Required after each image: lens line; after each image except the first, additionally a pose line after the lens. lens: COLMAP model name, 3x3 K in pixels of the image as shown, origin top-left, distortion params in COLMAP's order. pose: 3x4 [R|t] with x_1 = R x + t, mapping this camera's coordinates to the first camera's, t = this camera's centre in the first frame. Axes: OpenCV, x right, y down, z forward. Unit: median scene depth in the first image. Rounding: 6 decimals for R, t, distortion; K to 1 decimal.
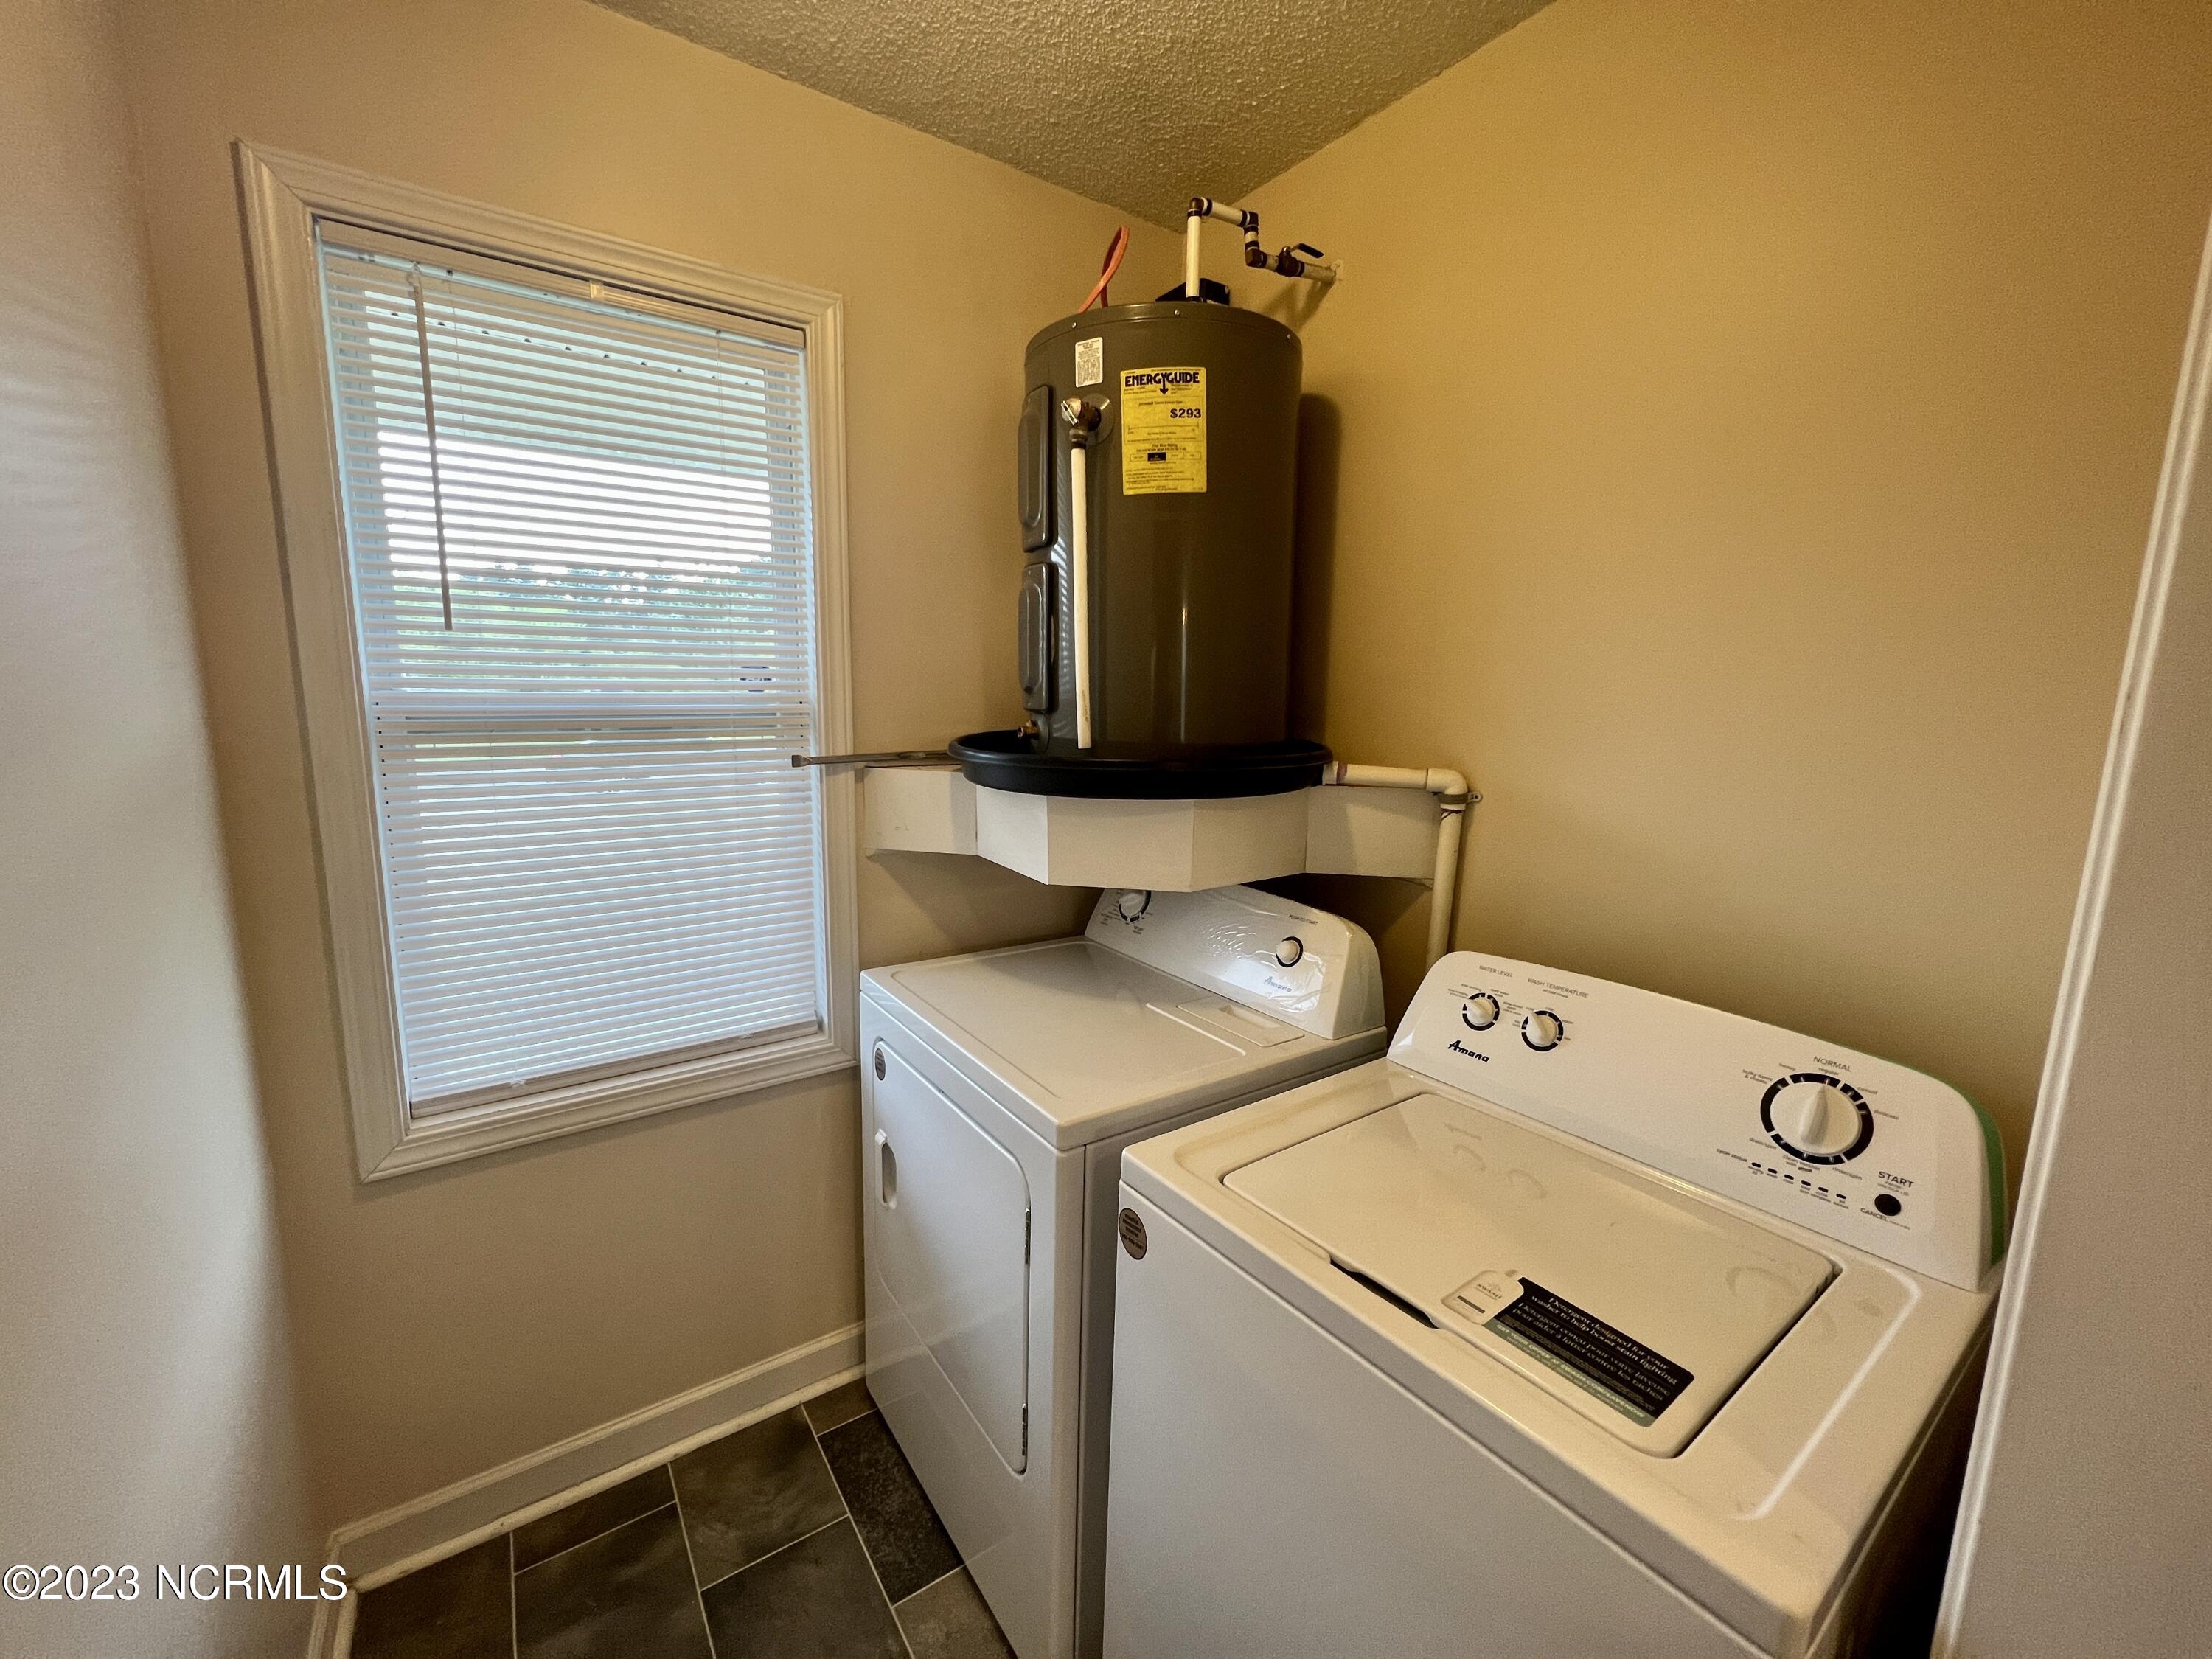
lens RADIAL K [[889.9, 0, 1095.7], [0, 889.9, 839.9], [0, 0, 1]] dist [-0.003329, 0.000348]
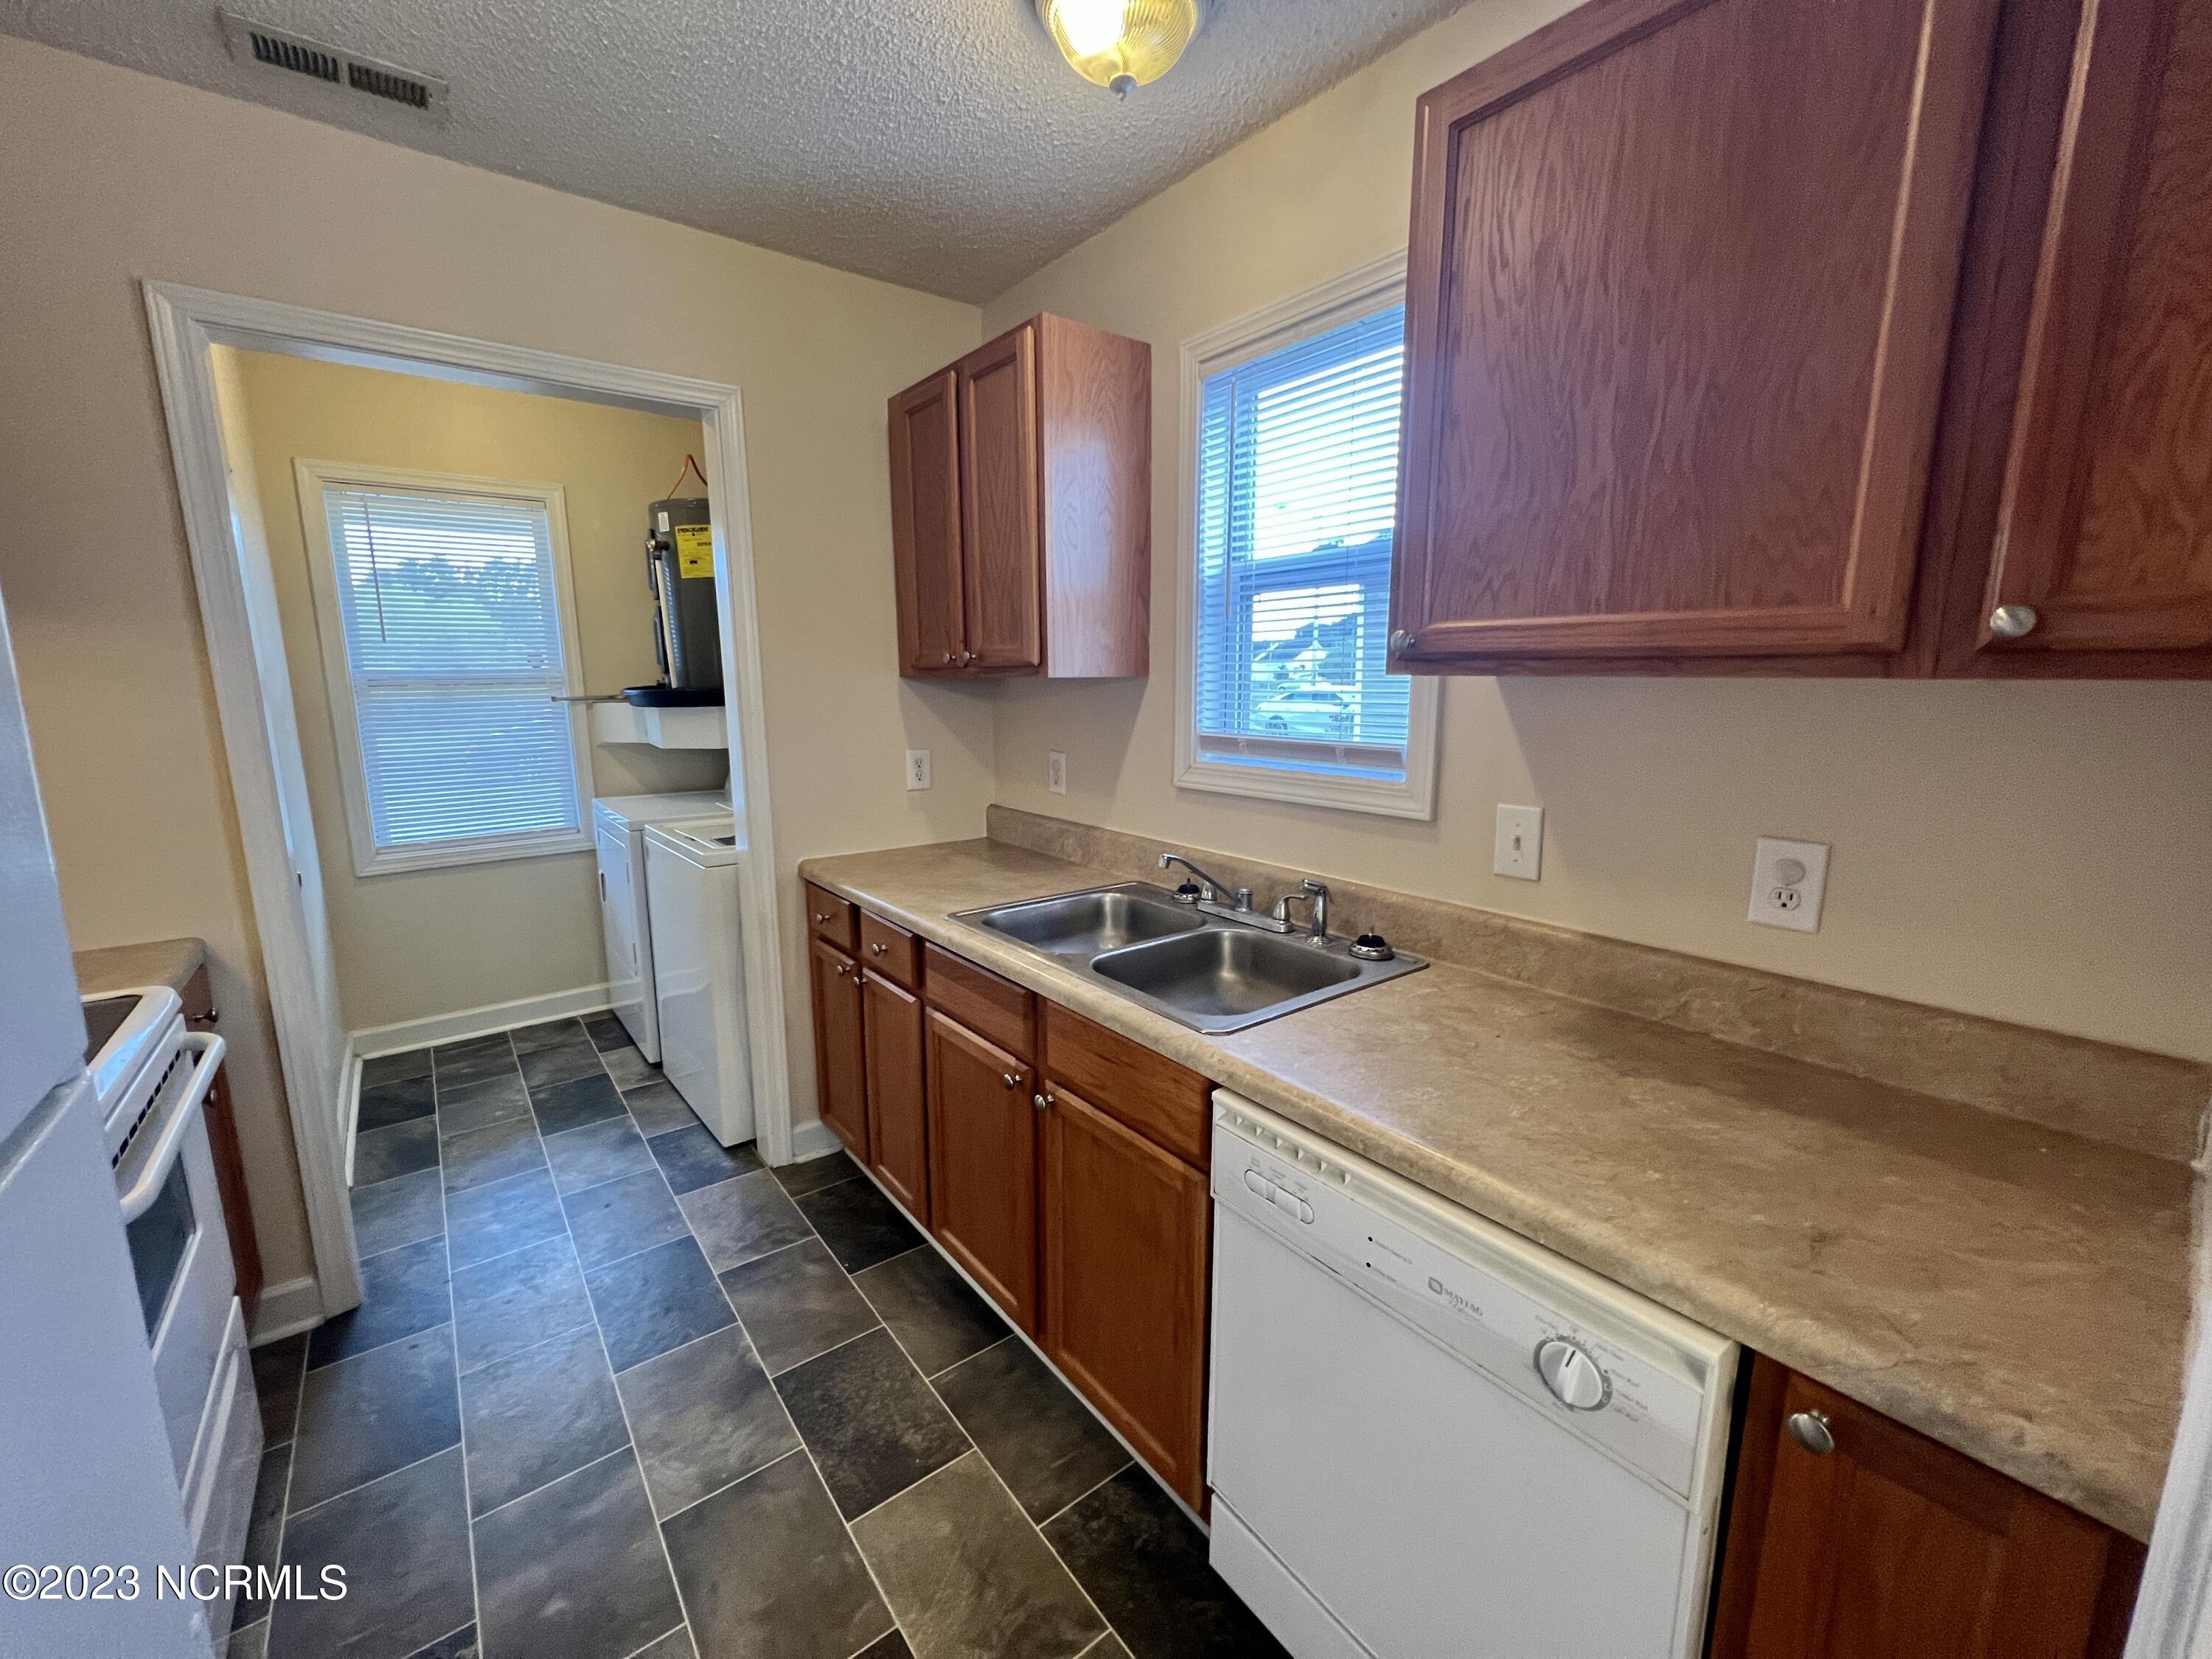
lens RADIAL K [[889.9, 0, 1098.2], [0, 889.9, 820.5], [0, 0, 1]] dist [-0.003329, 0.000348]
pose [[0.997613, -0.033904, 0.060151, 0.775278], [0.032205, 0.999061, 0.028989, 0.169680], [-0.061078, -0.026983, 0.997768, -1.134693]]
